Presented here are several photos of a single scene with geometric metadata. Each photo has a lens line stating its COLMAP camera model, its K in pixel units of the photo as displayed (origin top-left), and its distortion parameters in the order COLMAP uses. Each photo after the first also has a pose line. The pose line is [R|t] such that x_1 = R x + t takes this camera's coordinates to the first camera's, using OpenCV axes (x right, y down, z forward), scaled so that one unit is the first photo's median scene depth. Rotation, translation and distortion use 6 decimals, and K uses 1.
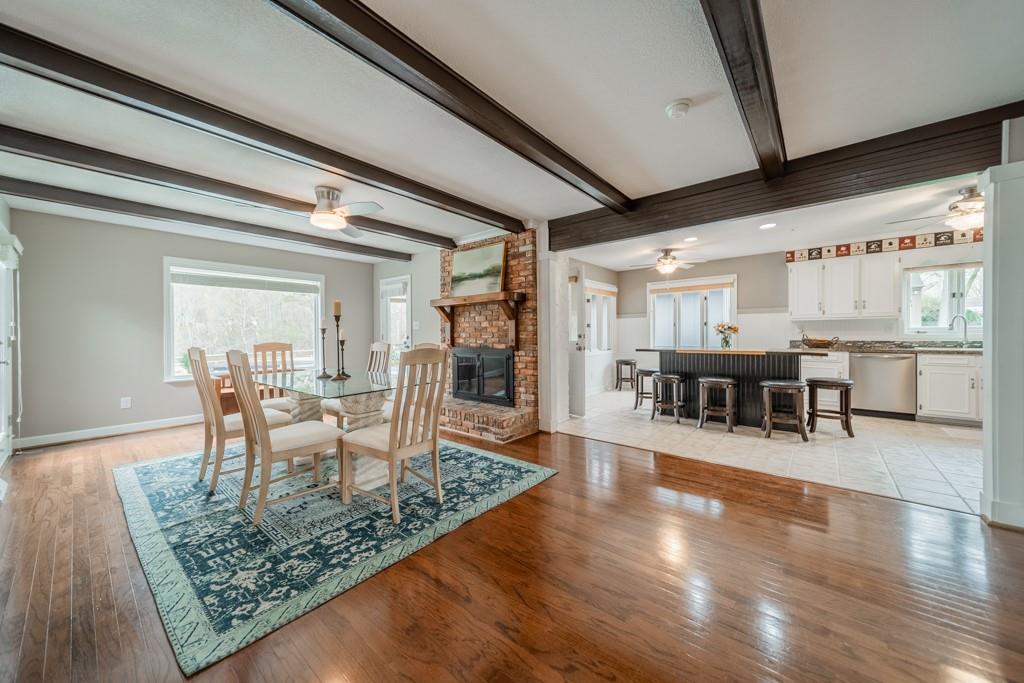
lens RADIAL K [[365.5, 0, 509.4], [0, 365.5, 336.5], [0, 0, 1]] dist [0.008315, -0.000183]
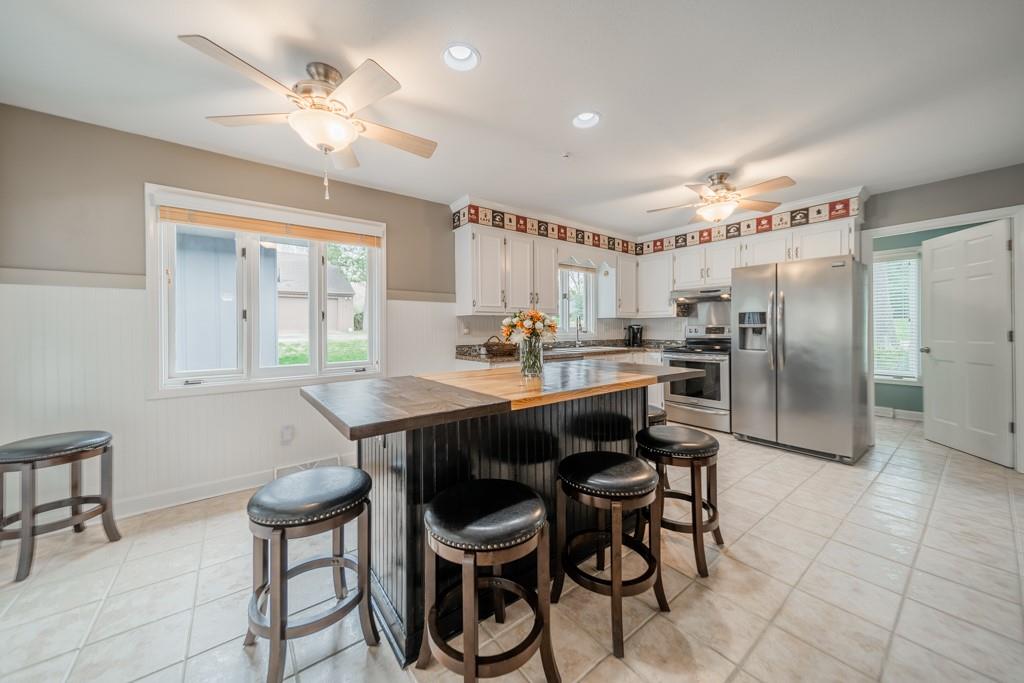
lens RADIAL K [[365.5, 0, 517.1], [0, 365.5, 330.8], [0, 0, 1]] dist [0.008315, -0.000183]
pose [[0.205704, -0.000546, 0.978614, 0.281378], [0.013994, 0.999899, -0.002383, -0.023122], [-0.978514, 0.014185, 0.205691, 1.387619]]
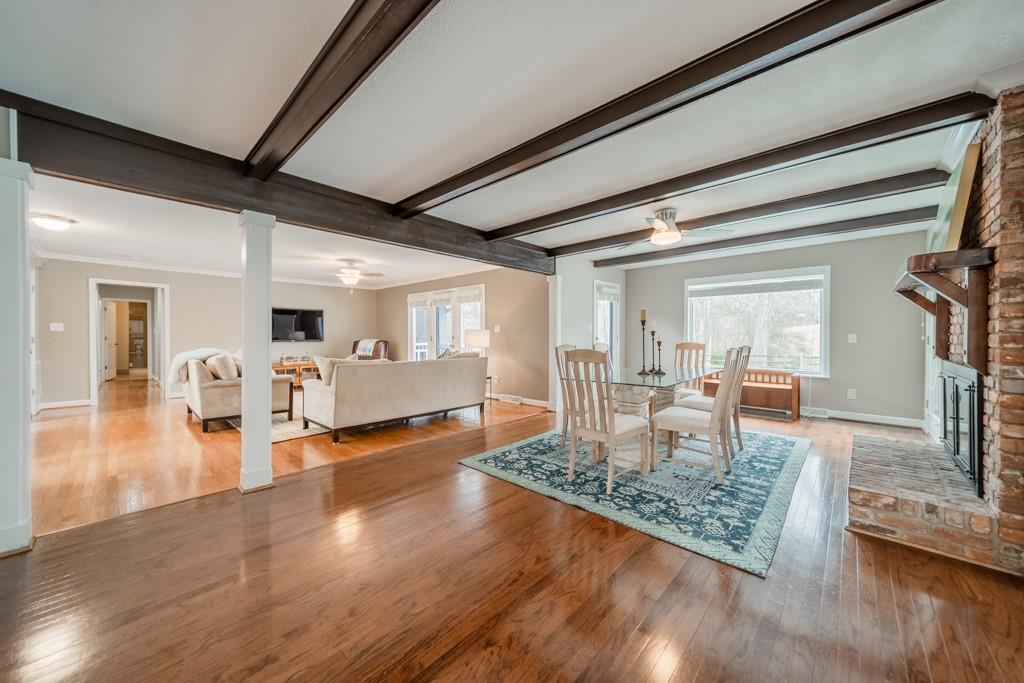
lens RADIAL K [[365.5, 0, 518.7], [0, 365.5, 335.5], [0, 0, 1]] dist [0.008315, -0.000183]
pose [[-0.042783, 0.007265, -0.999058, 0.689679], [-0.009046, 0.999930, 0.007659, -0.011520], [0.999043, 0.009366, -0.042714, 0.600890]]
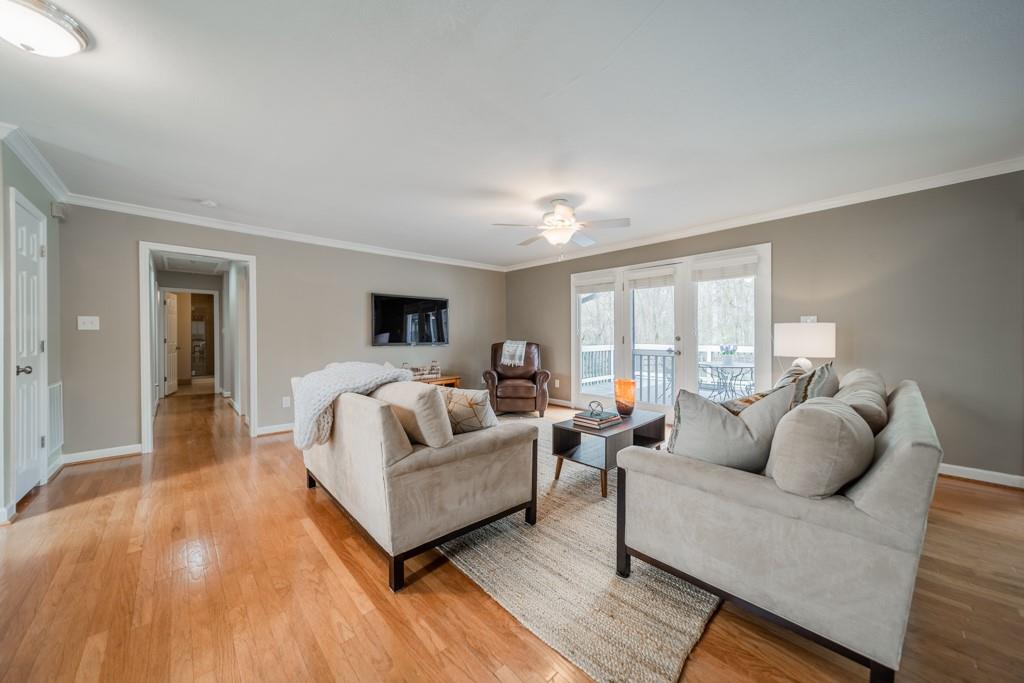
lens RADIAL K [[365.5, 0, 509.9], [0, 365.5, 335.8], [0, 0, 1]] dist [0.008315, -0.000183]
pose [[-0.132388, 0.007975, -0.991166, -0.116264], [-0.005307, 0.999948, 0.008754, 0.003487], [0.991184, 0.006419, -0.132339, -0.376344]]
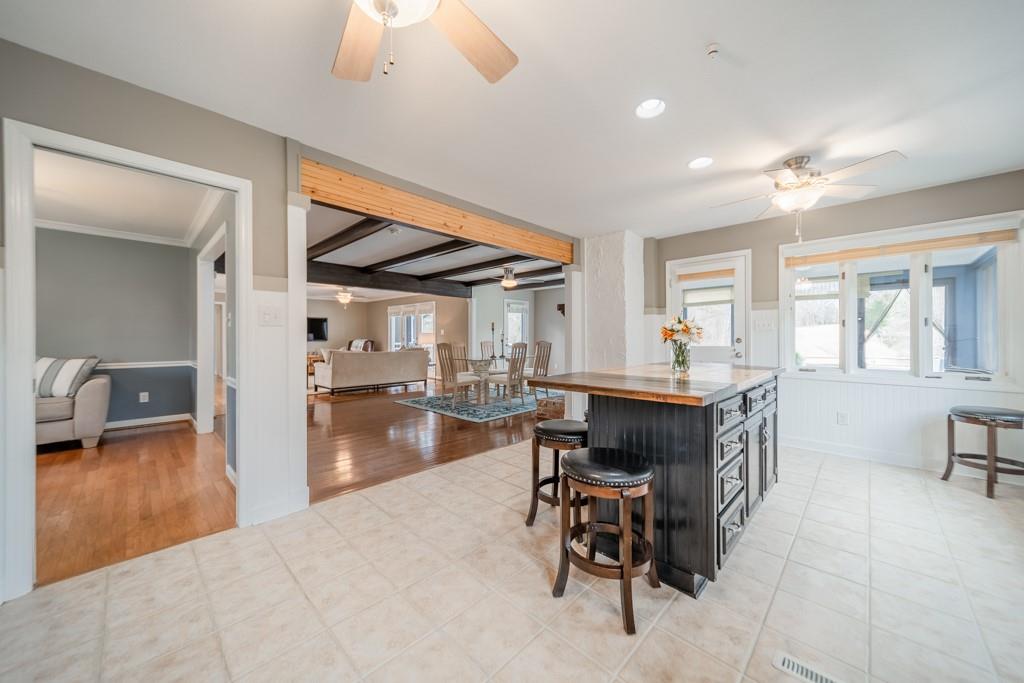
lens RADIAL K [[365.5, 0, 505.4], [0, 365.5, 332.0], [0, 0, 1]] dist [0.008315, -0.000183]
pose [[-0.086911, -0.007127, -0.996191, 1.625665], [-0.009261, 0.999937, -0.006346, -0.019182], [0.996173, 0.008674, -0.086971, 1.182205]]
